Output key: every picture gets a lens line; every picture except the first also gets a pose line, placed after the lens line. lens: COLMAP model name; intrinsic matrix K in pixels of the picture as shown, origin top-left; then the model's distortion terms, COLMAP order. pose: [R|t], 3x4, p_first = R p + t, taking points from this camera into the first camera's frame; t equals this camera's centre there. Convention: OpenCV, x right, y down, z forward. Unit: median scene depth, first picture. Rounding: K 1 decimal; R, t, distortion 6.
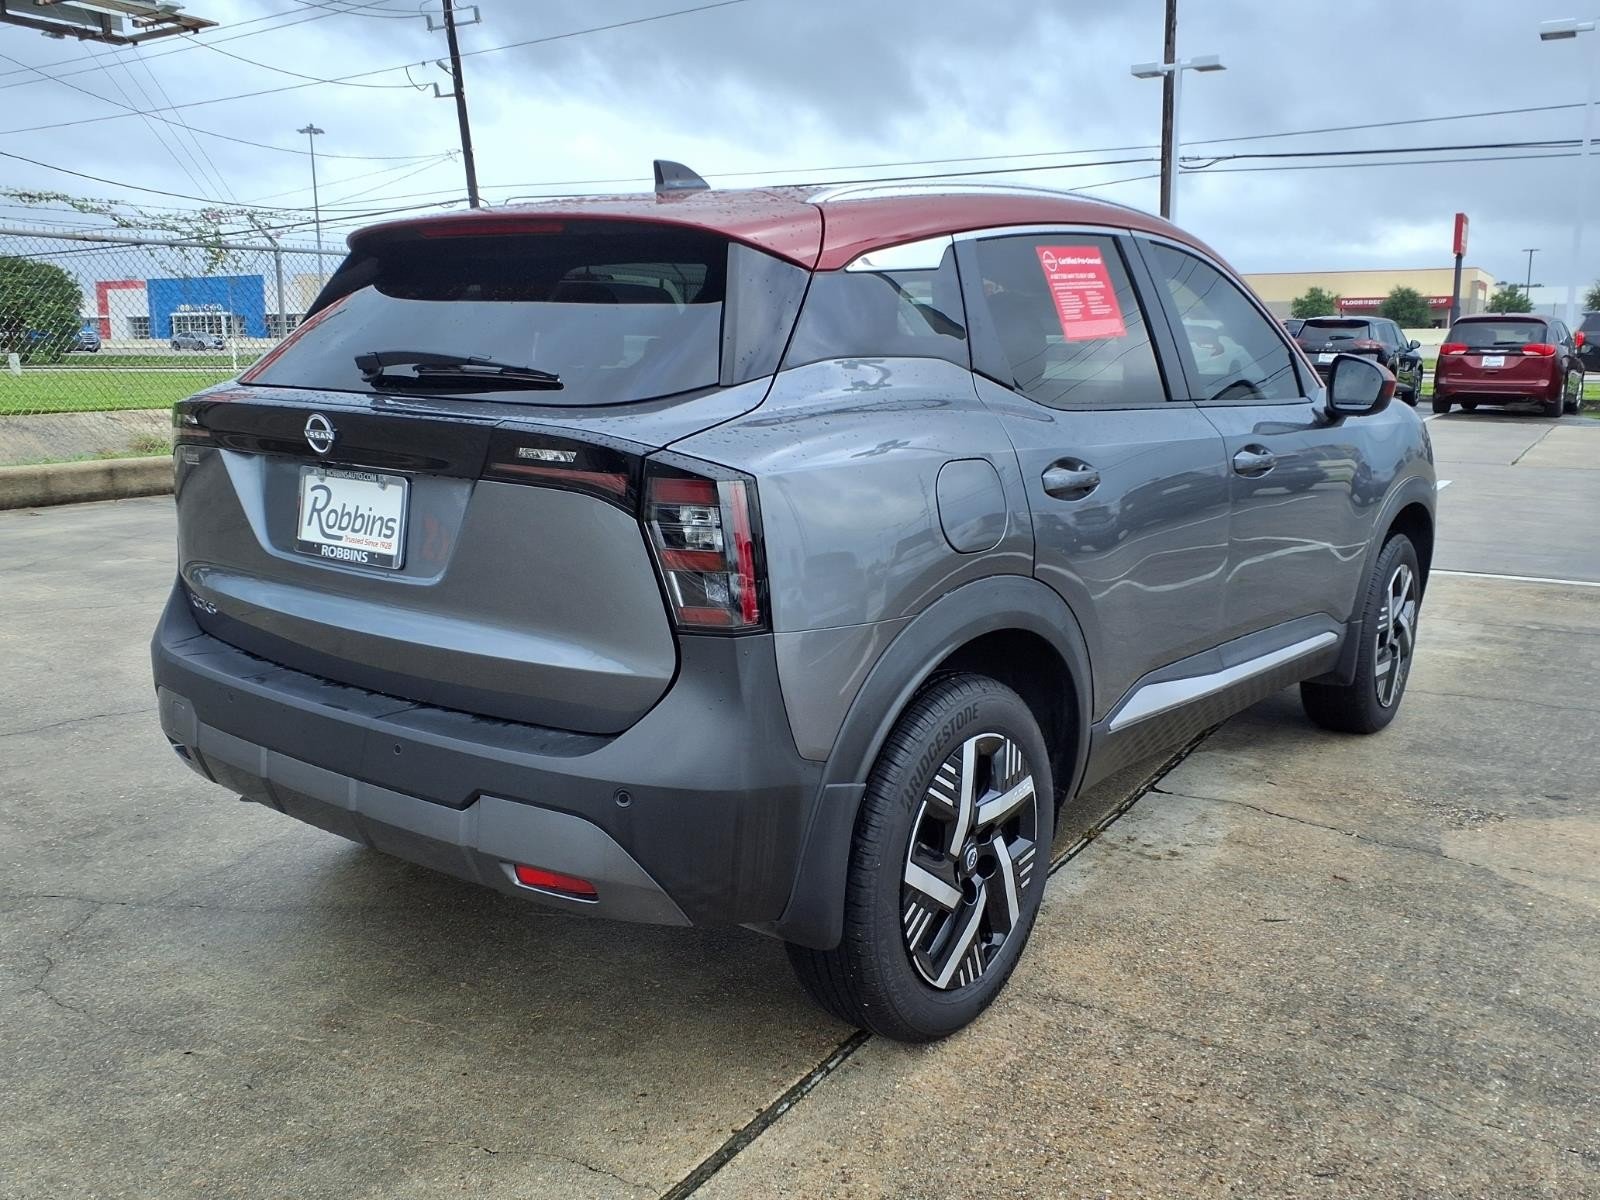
lens RADIAL K [[1441.3, 0, 807.3], [0, 1441.3, 595.5], [0, 0, 1]] dist [0.032188, -0.014330]
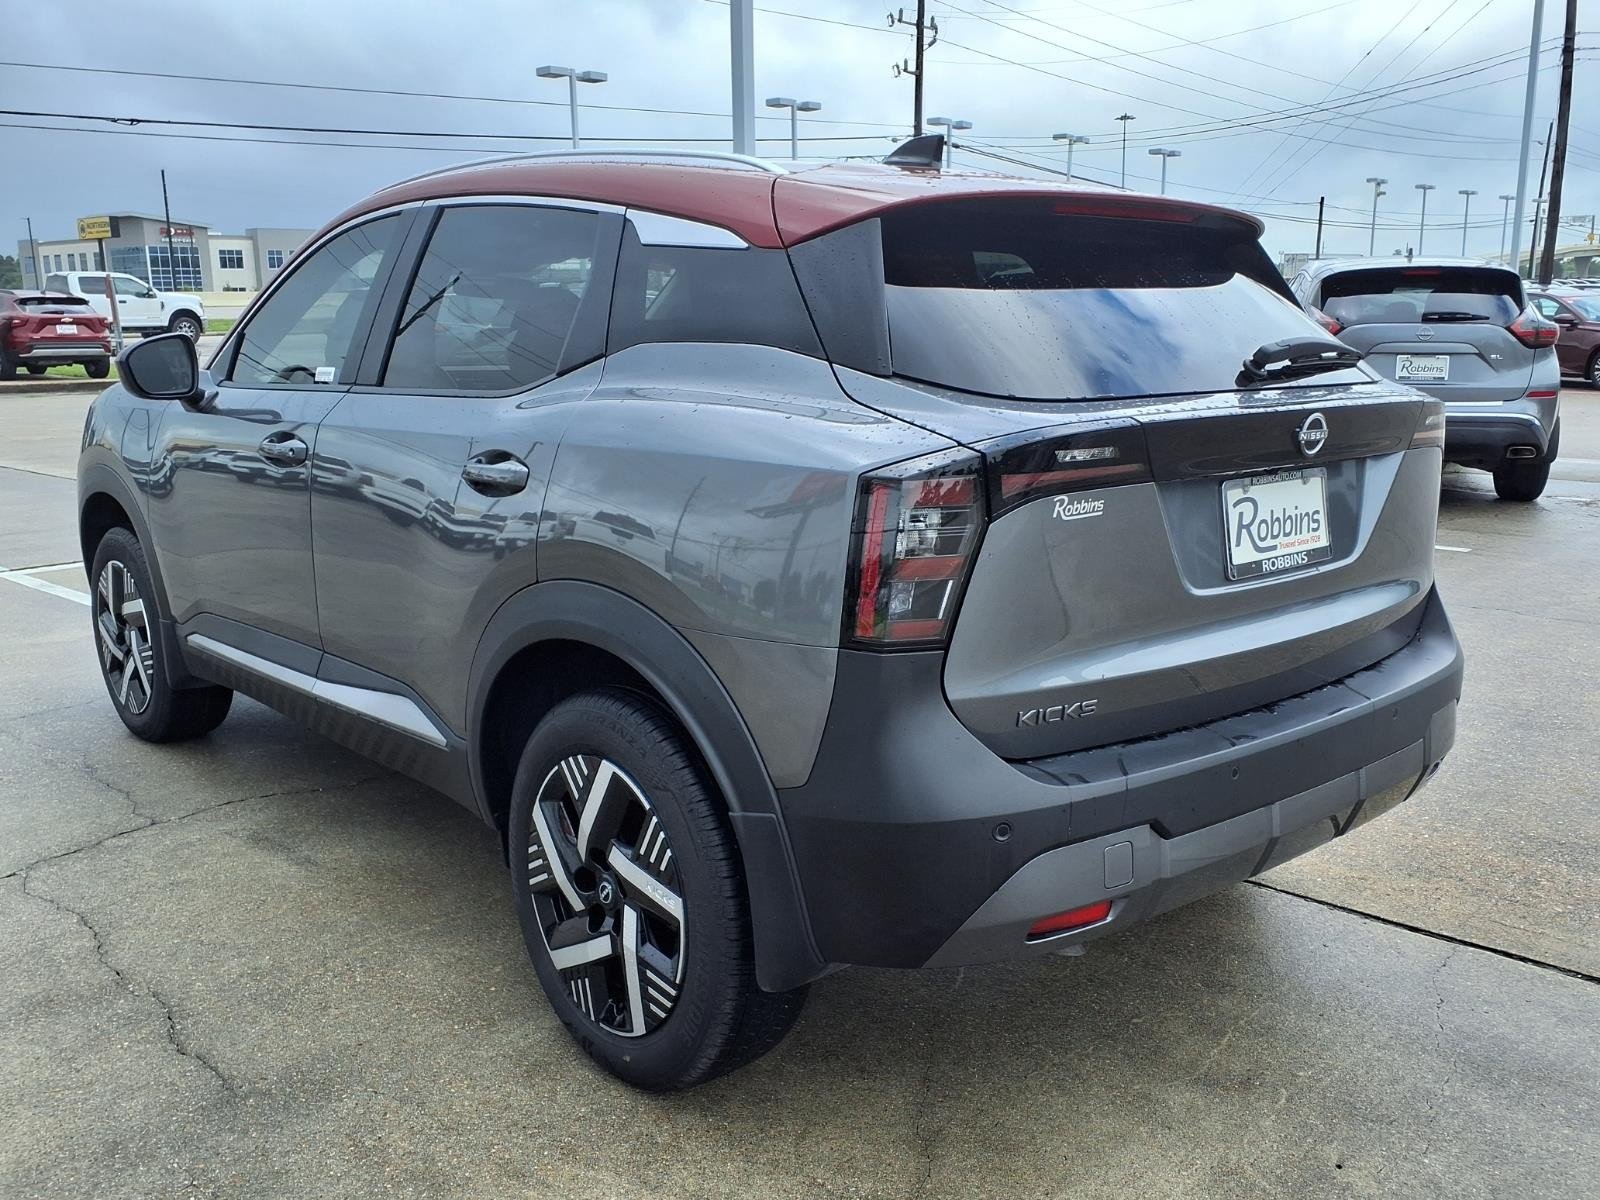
lens RADIAL K [[1441.3, 0, 813.8], [0, 1441.3, 601.5], [0, 0, 1]] dist [0.032188, -0.014330]
pose [[0.192090, -0.210140, 0.958615, -1.290543], [0.187905, 0.966609, 0.174240, -0.225818], [-0.963220, 0.146659, 0.225162, 1.093720]]
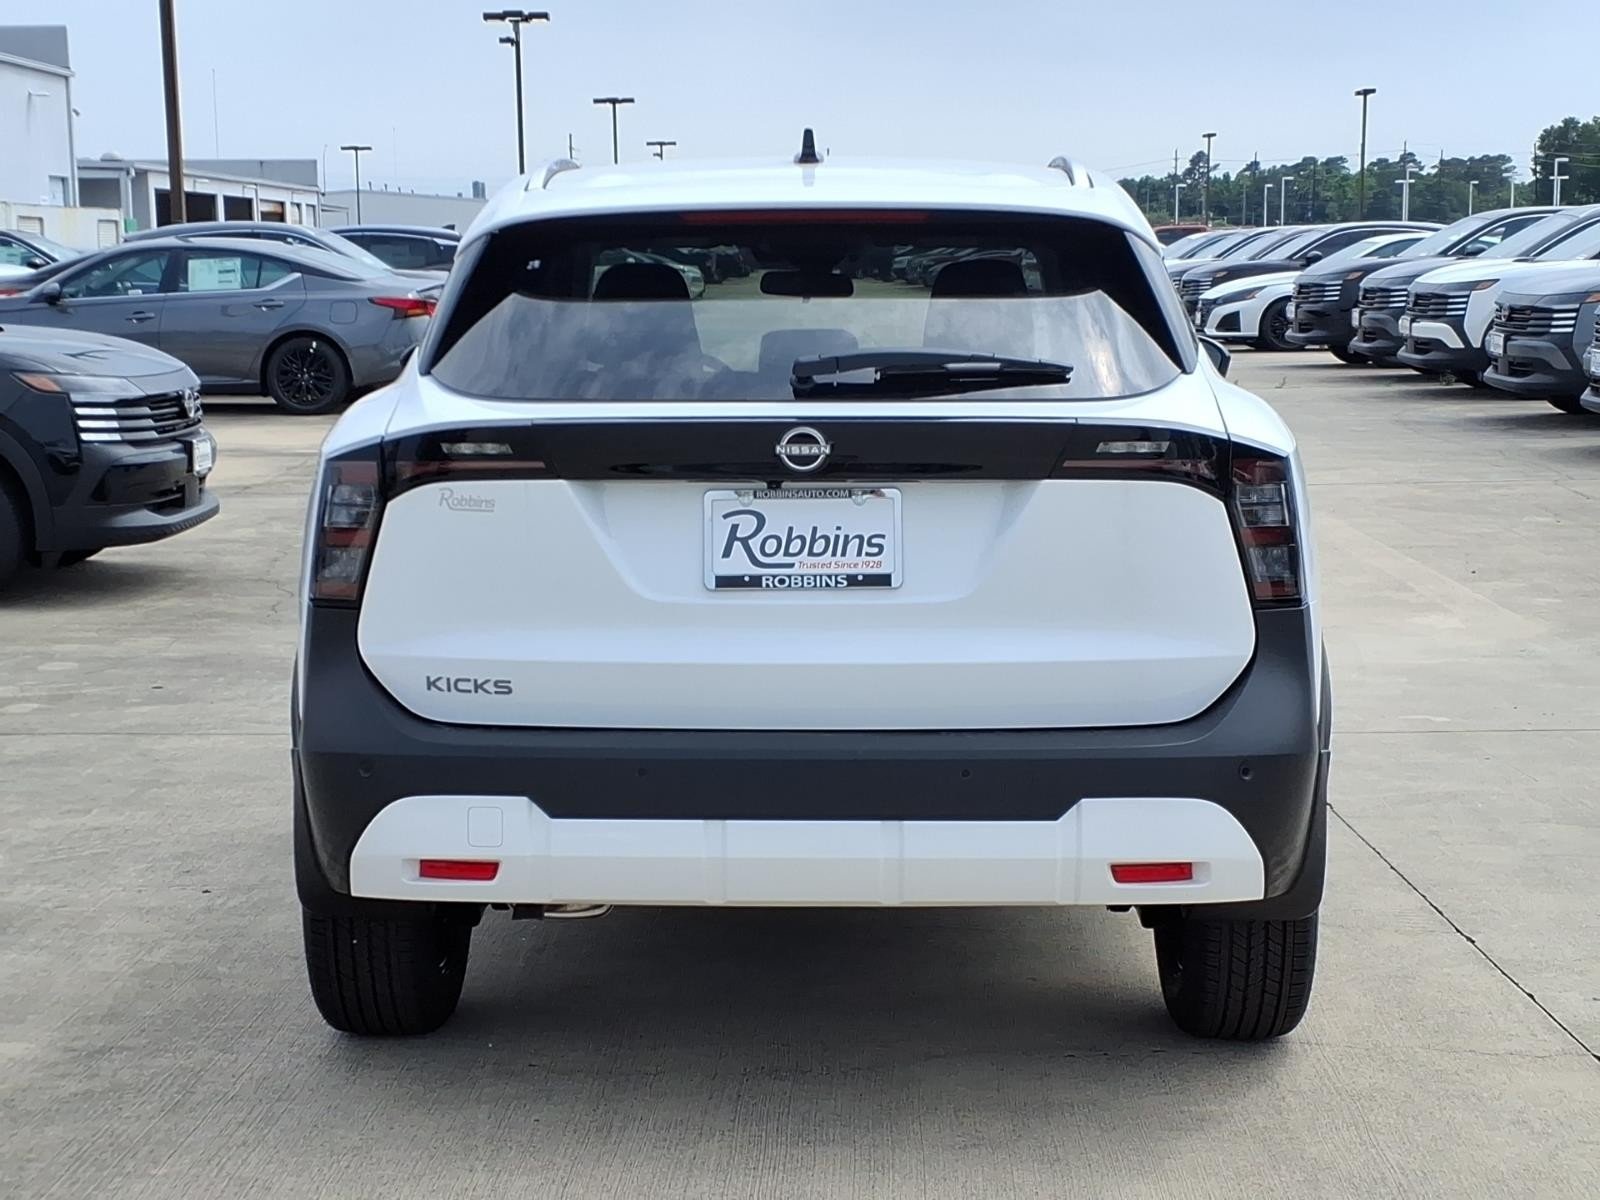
lens RADIAL K [[2665.5, 0, 790.2], [0, 2665.5, 608.2], [0, 0, 1]] dist [0.167492, 0.000000]
pose [[0.805355, -0.090240, 0.585885, -1.299138], [0.128458, 0.991427, -0.023876, 0.025683], [-0.578707, 0.094490, 0.810043, -0.326923]]
